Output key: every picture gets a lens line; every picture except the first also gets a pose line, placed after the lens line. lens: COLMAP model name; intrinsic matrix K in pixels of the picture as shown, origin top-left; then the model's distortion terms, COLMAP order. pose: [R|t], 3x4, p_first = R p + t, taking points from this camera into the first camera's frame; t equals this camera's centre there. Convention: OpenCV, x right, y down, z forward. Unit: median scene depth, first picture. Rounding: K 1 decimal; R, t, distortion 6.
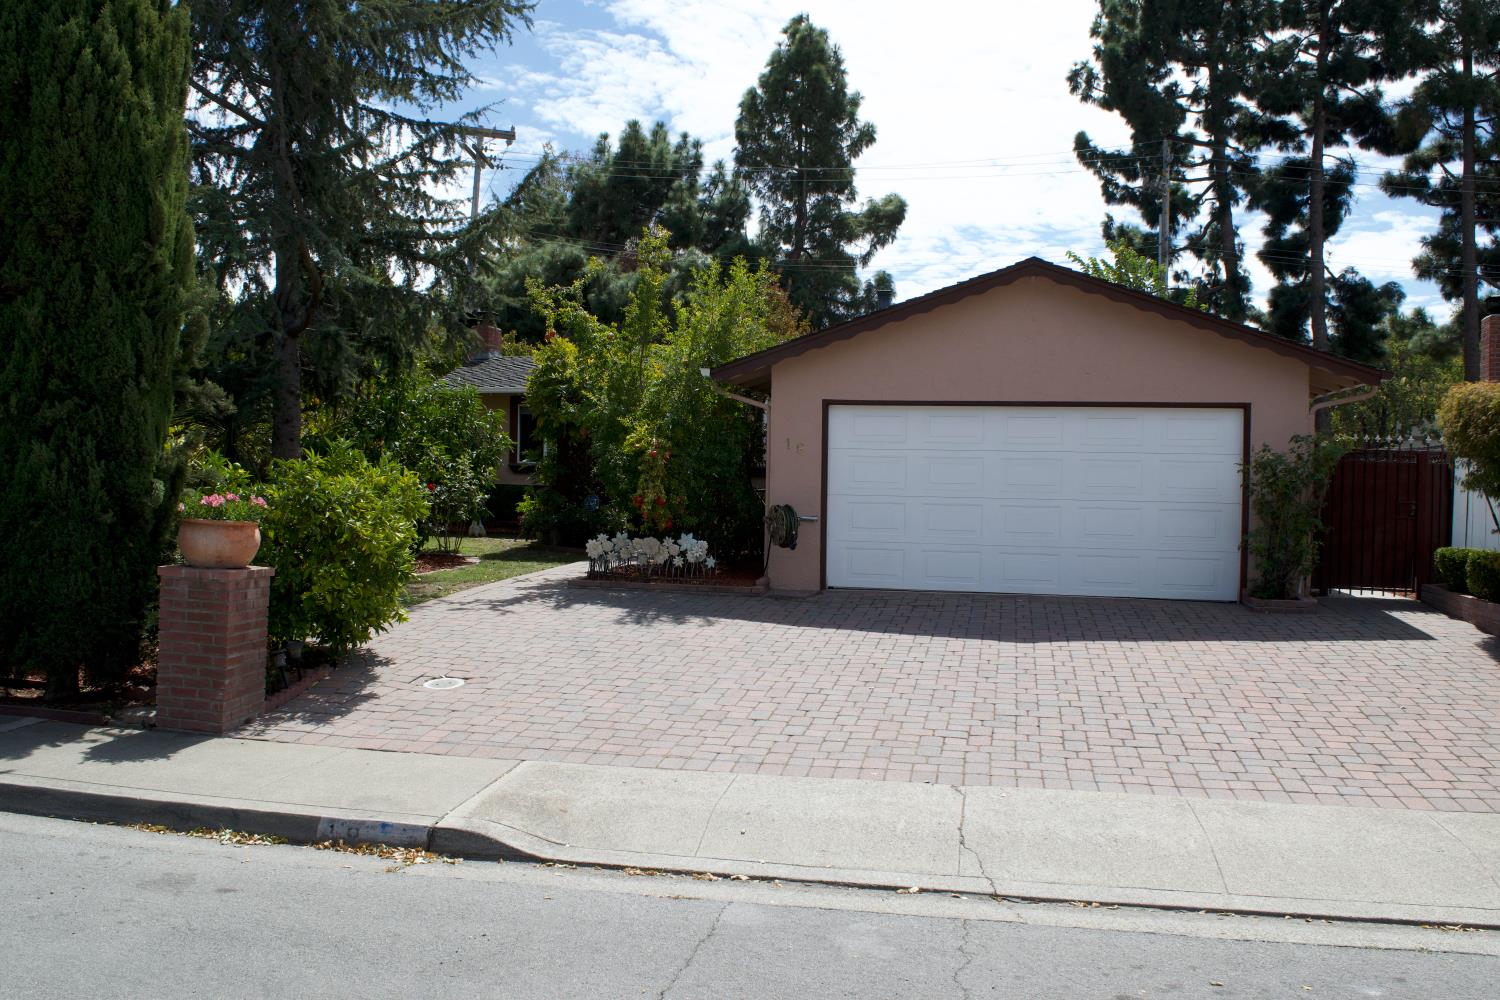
lens RADIAL K [[1163.0, 0, 758.7], [0, 1163.0, 499.7], [0, 0, 1]] dist [-0.099216, 0.023847]
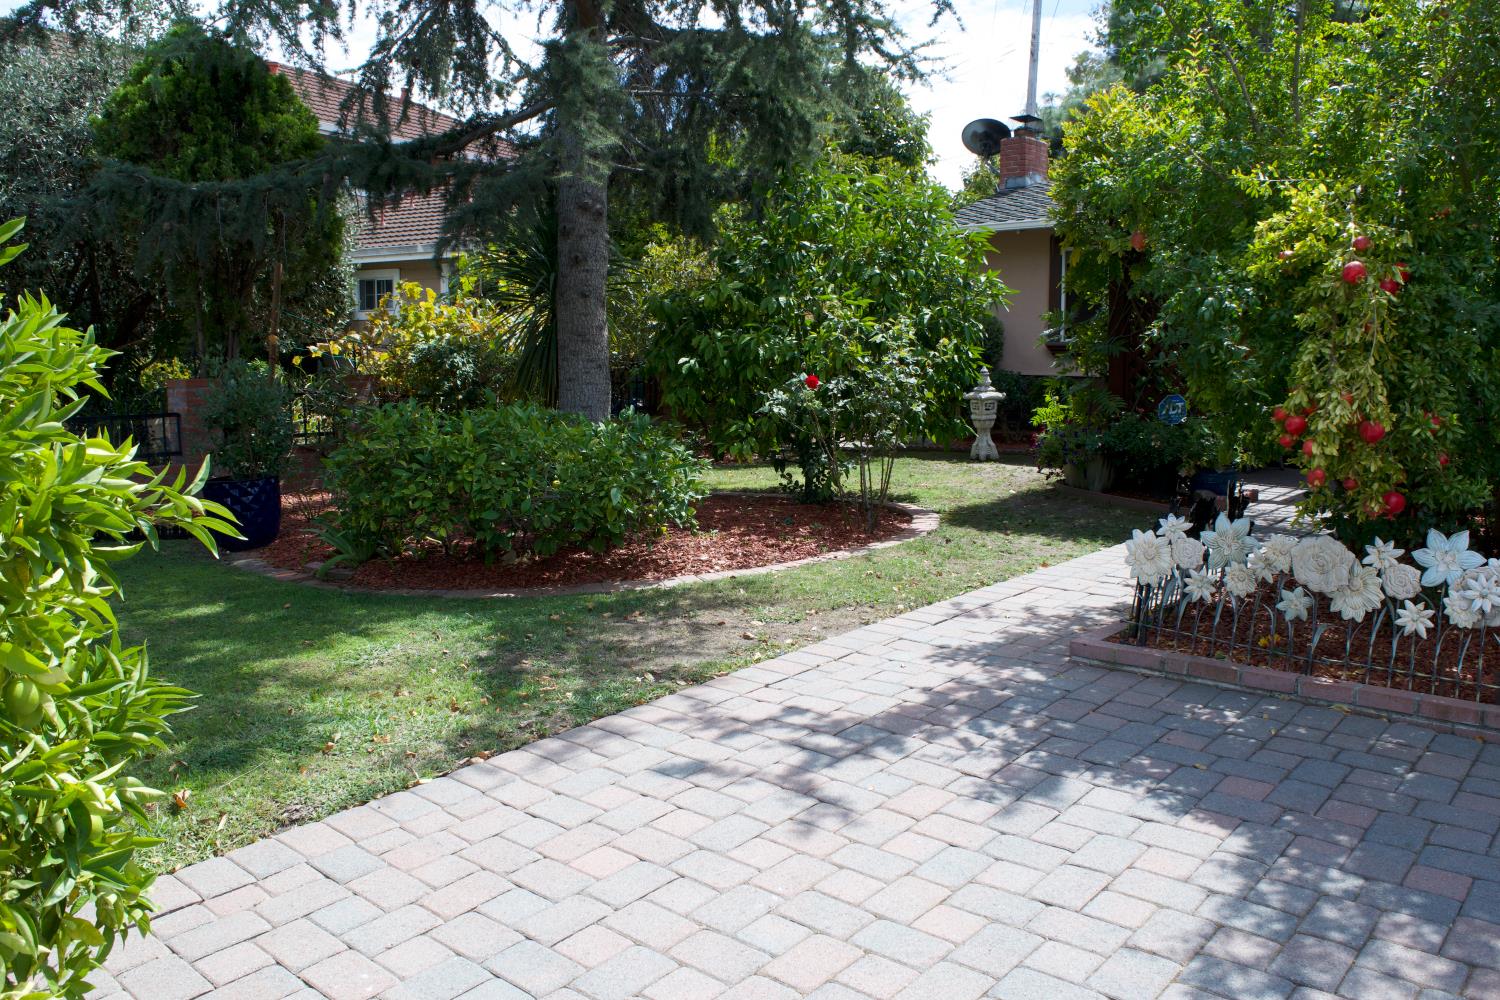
lens RADIAL K [[1163.0, 0, 758.7], [0, 1163.0, 499.7], [0, 0, 1]] dist [-0.099216, 0.023847]
pose [[0.874353, 0.043895, -0.483302, -0.078238], [0.001340, 0.995679, 0.092854, -0.007729], [0.485289, -0.081835, 0.870516, 0.647213]]
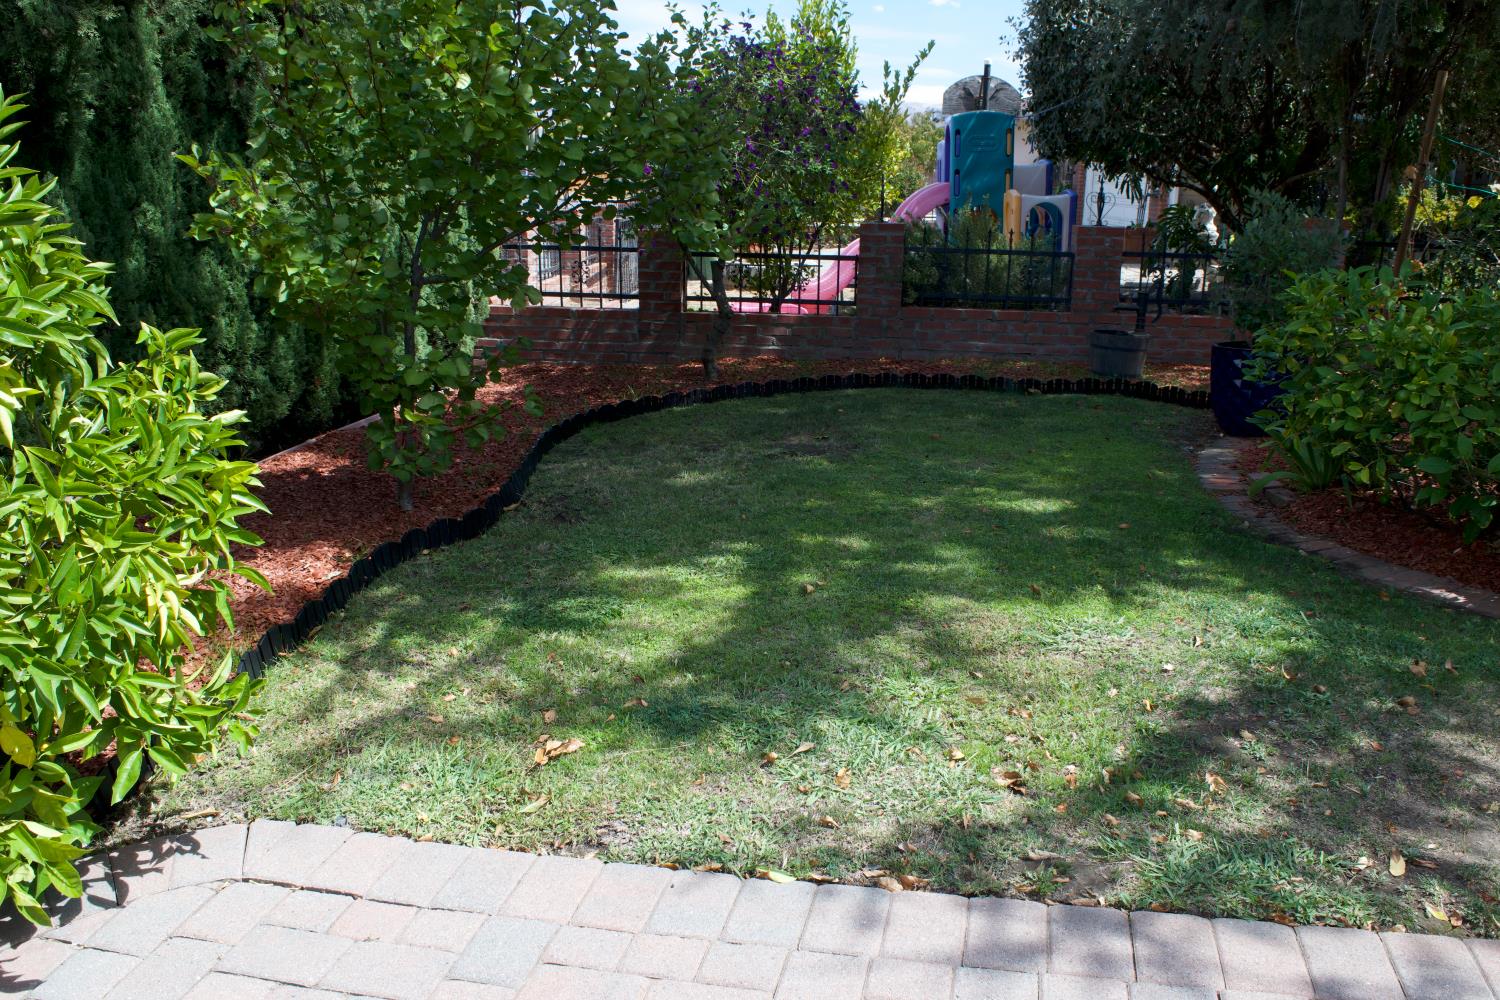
lens RADIAL K [[1163.0, 0, 758.7], [0, 1163.0, 499.7], [0, 0, 1]] dist [-0.099216, 0.023847]
pose [[-0.050886, 0.218651, -0.974475, -0.133065], [-0.023358, 0.975212, 0.220036, -0.003019], [0.998431, 0.033959, -0.044517, 0.852508]]
